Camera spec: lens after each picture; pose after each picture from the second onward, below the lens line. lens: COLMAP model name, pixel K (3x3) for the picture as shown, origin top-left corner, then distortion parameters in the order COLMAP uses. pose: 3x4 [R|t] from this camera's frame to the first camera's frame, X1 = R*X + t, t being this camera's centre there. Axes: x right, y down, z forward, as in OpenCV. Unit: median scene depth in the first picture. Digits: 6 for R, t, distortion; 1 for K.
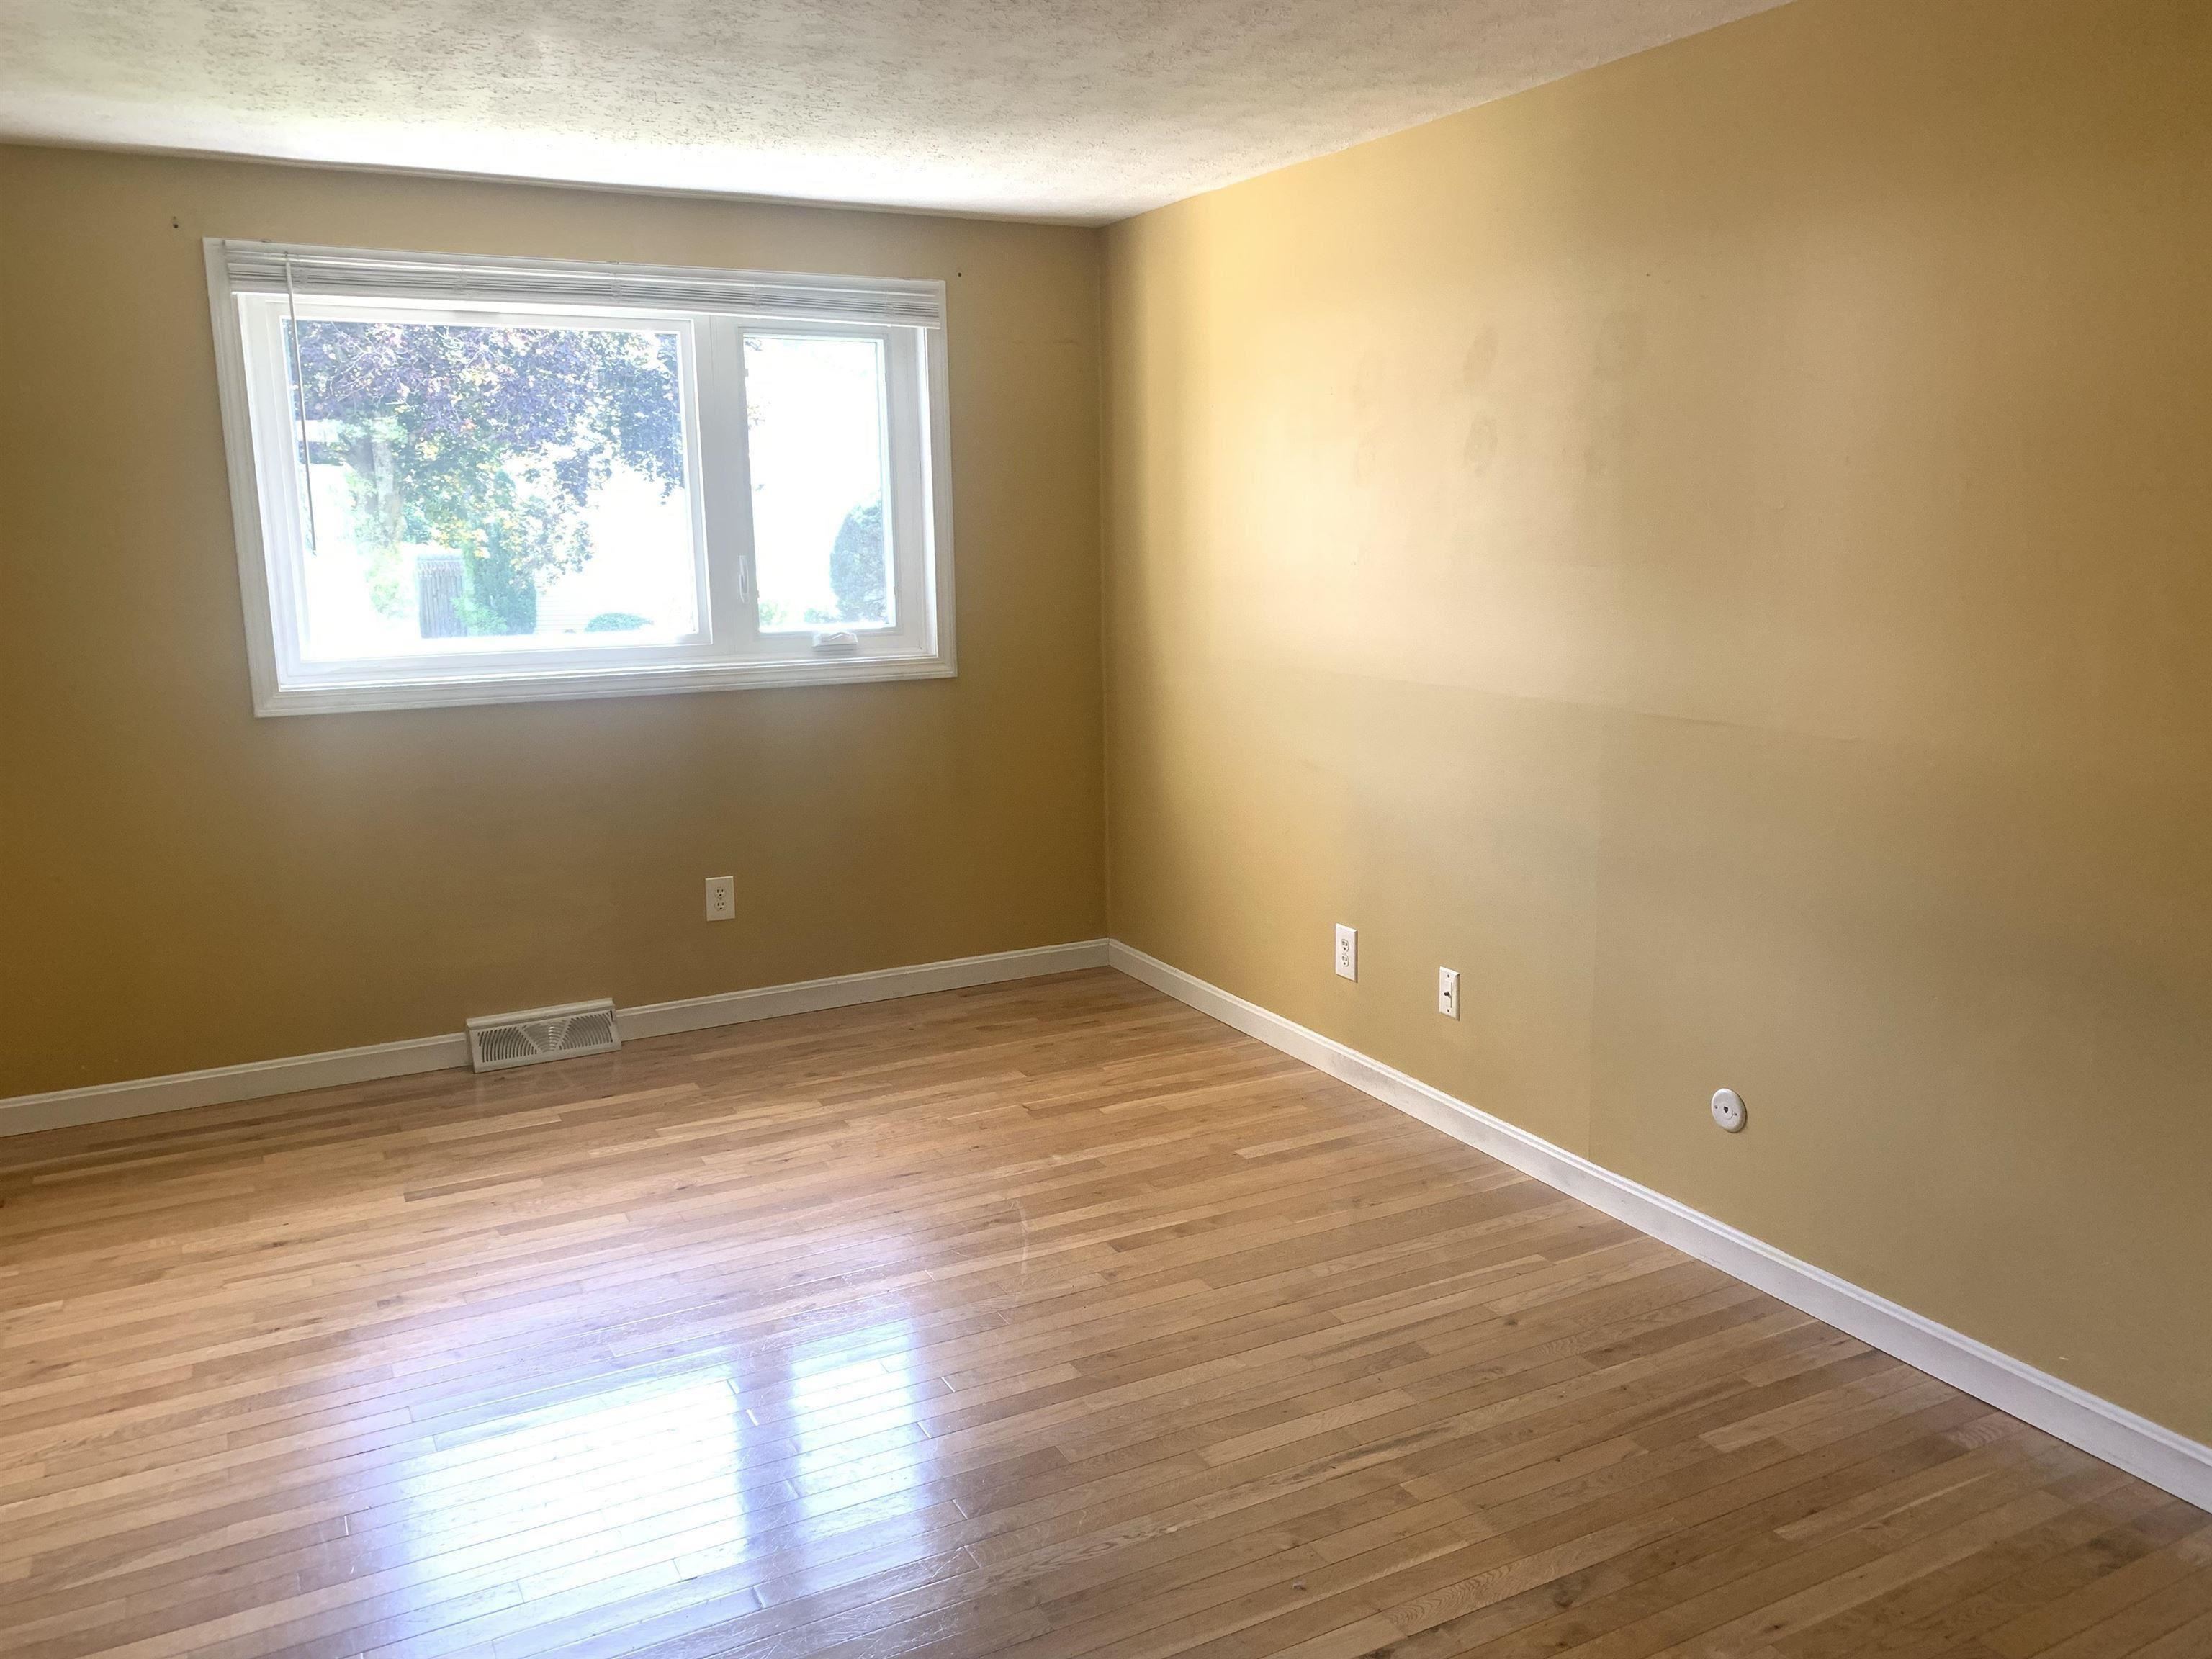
lens RADIAL K [[1665.8, 0, 1101.4], [0, 1665.8, 828.1], [0, 0, 1]] dist [0.065554, -0.083048]
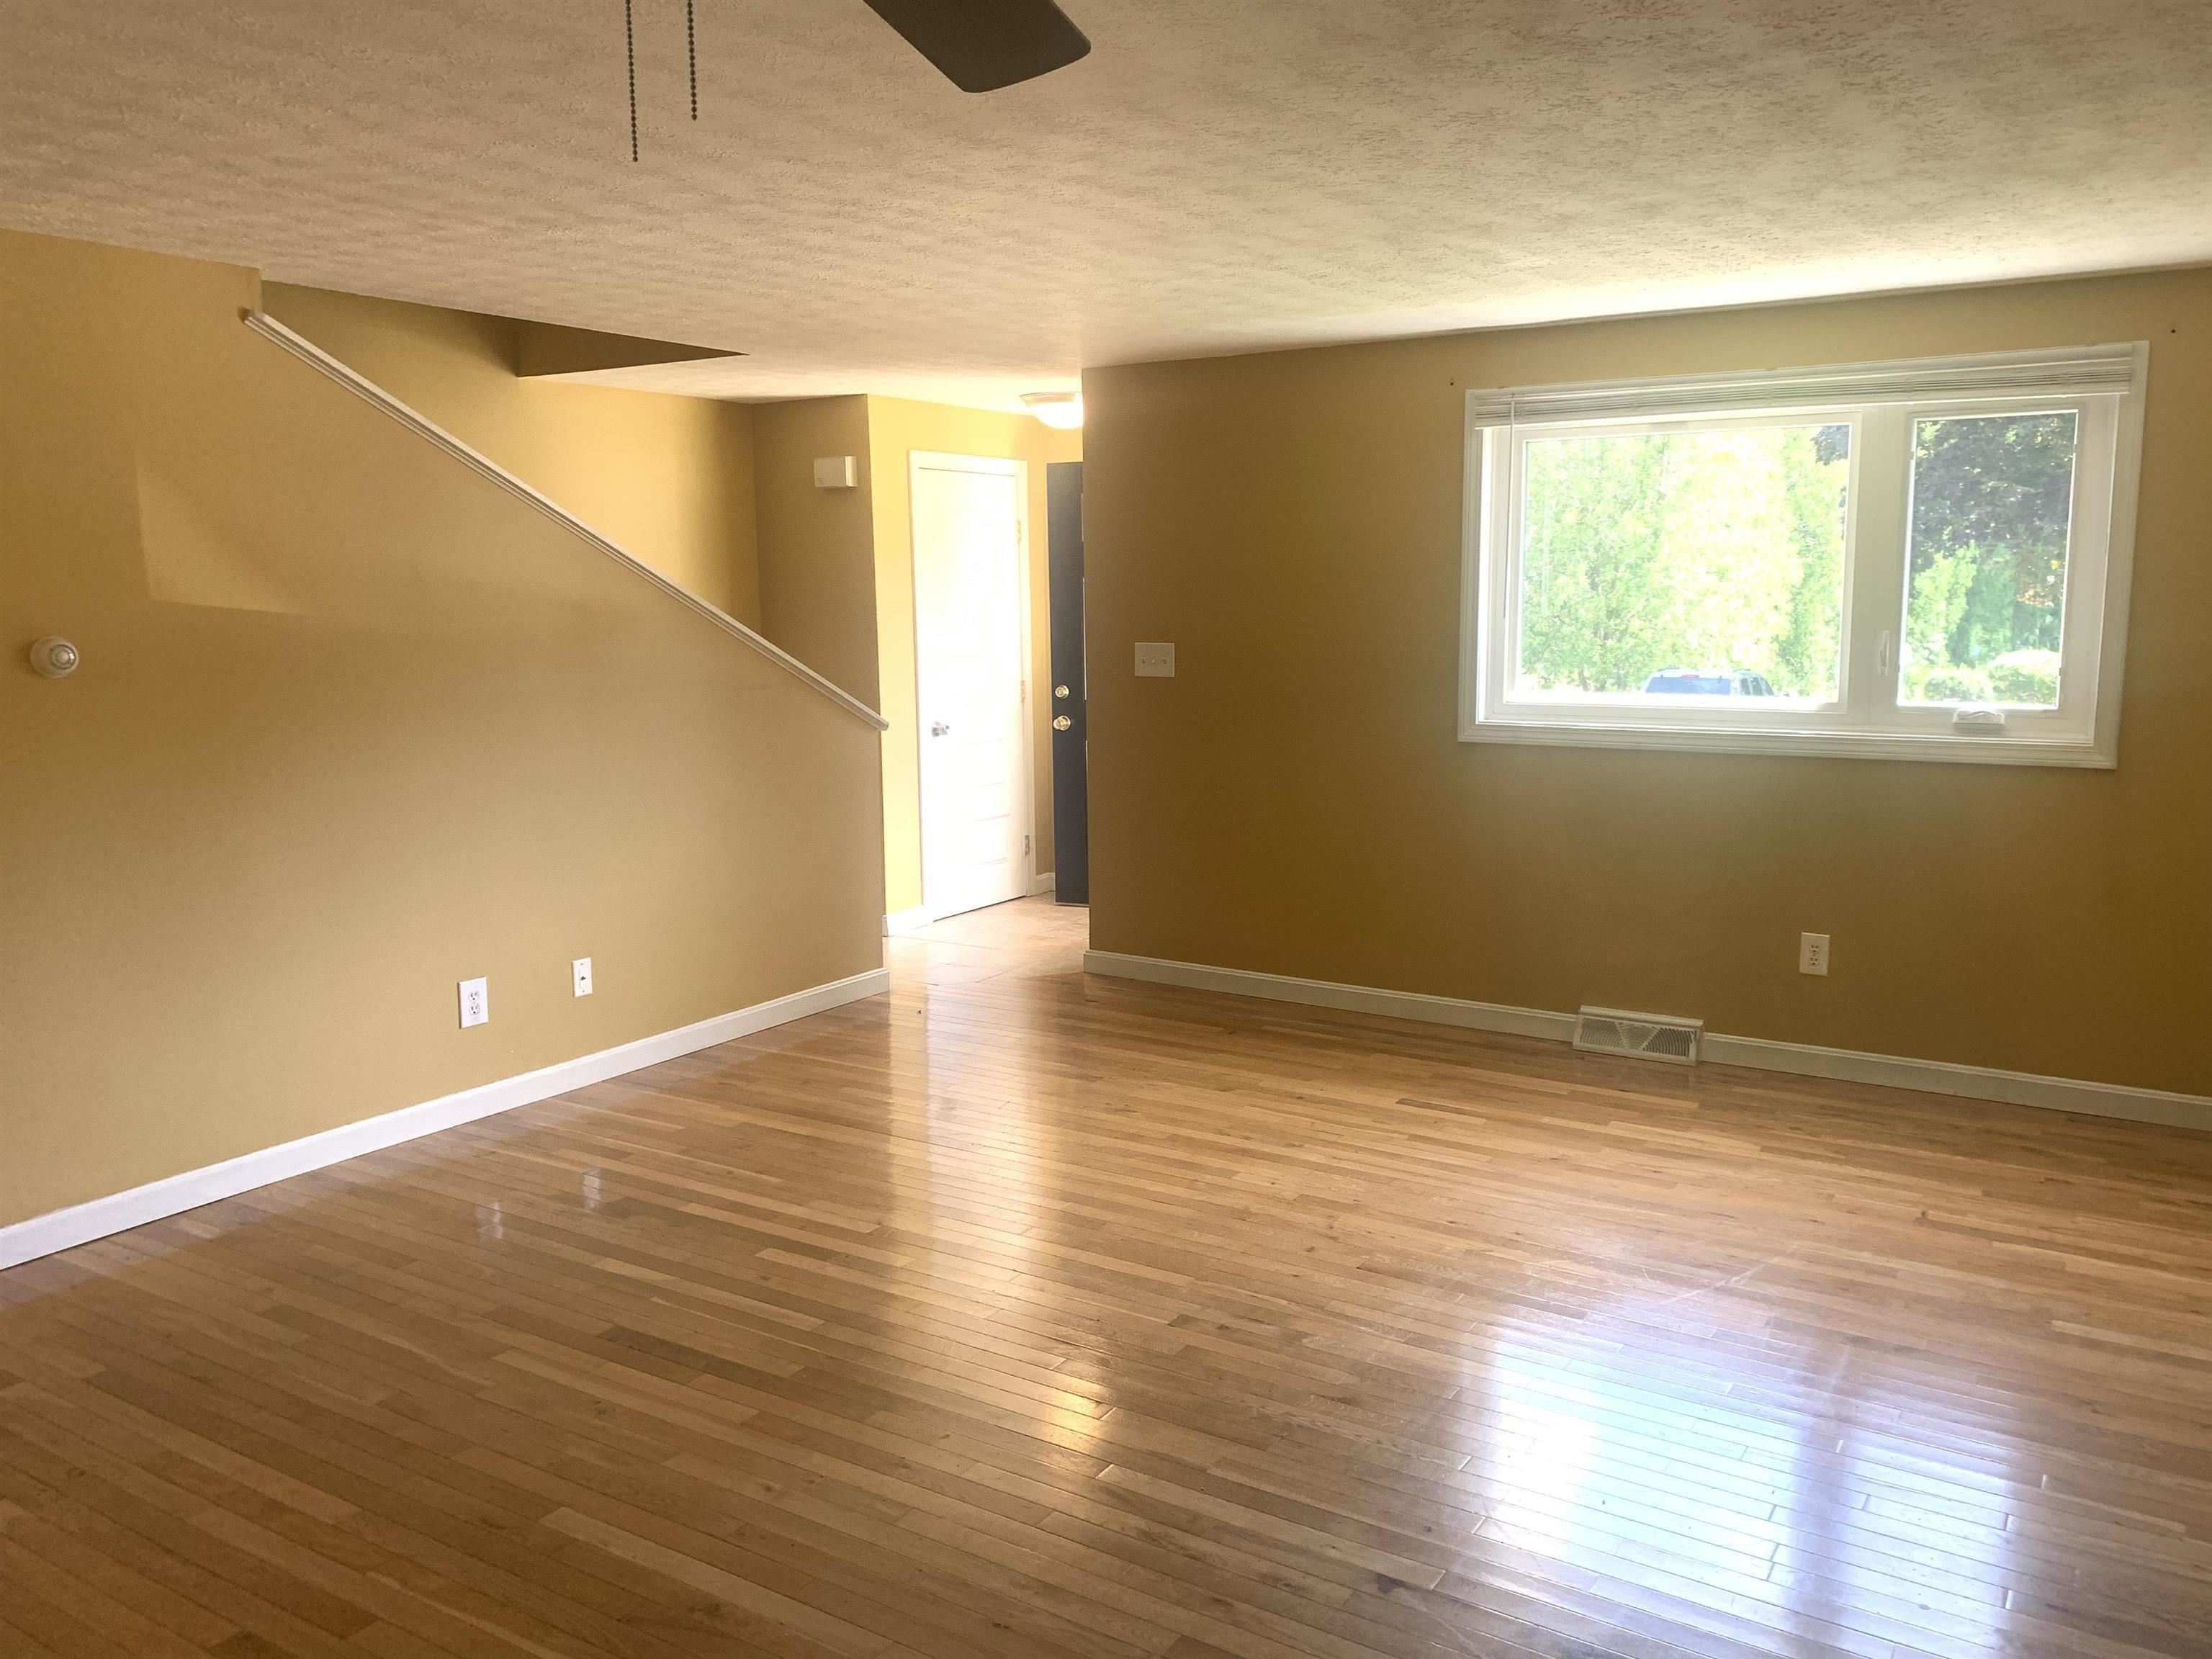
lens RADIAL K [[1665.8, 0, 1098.6], [0, 1665.8, 829.8], [0, 0, 1]] dist [0.065554, -0.083048]
pose [[0.495937, 0.135477, -0.857725, 0.486768], [-0.159915, 0.985110, 0.063135, -0.032395], [0.853507, 0.105852, 0.510217, 0.078307]]
